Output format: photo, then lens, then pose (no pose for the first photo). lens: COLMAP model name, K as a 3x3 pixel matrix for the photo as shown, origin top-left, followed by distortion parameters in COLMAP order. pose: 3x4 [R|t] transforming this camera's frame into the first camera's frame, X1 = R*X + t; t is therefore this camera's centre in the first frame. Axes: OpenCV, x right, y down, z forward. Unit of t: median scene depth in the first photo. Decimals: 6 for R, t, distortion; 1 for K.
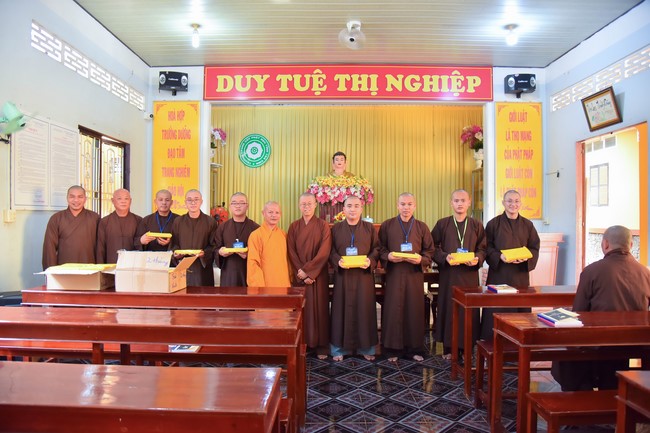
lens RADIAL K [[458.6, 0, 321.6], [0, 458.6, 220.2], [0, 0, 1]] dist [-0.088238, 0.004398]
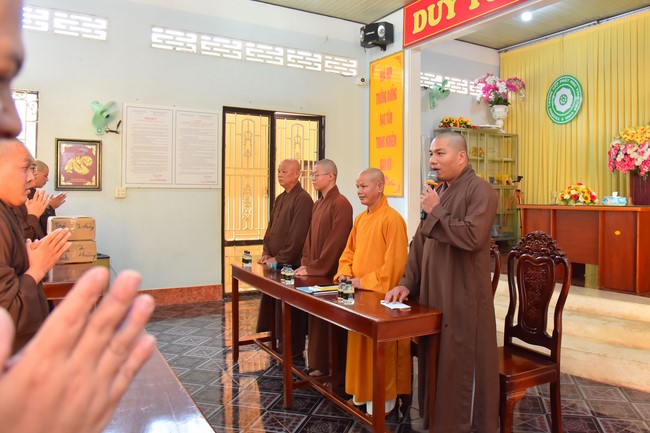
lens RADIAL K [[508.9, 0, 326.1], [0, 508.9, 196.2], [0, 0, 1]] dist [-0.107726, 0.001239]
pose [[0.510456, -0.000215, -0.859904, 0.434458], [-0.009696, 0.999935, -0.006006, 0.002377], [0.859849, 0.011403, 0.510421, 0.433682]]
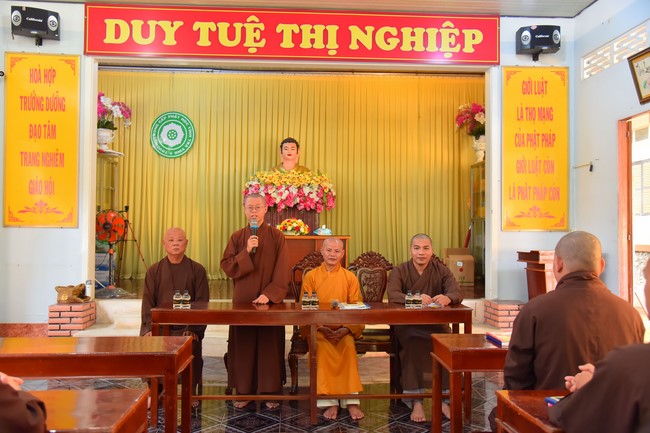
lens RADIAL K [[579.9, 0, 325.0], [0, 579.9, 216.5], [0, 0, 1]] dist [0.011167, 0.002681]
pose [[0.997689, 0.006551, 0.067632, 0.043938], [-0.004435, 0.999497, -0.031395, 0.005533], [-0.067804, 0.031023, 0.997216, 0.107074]]
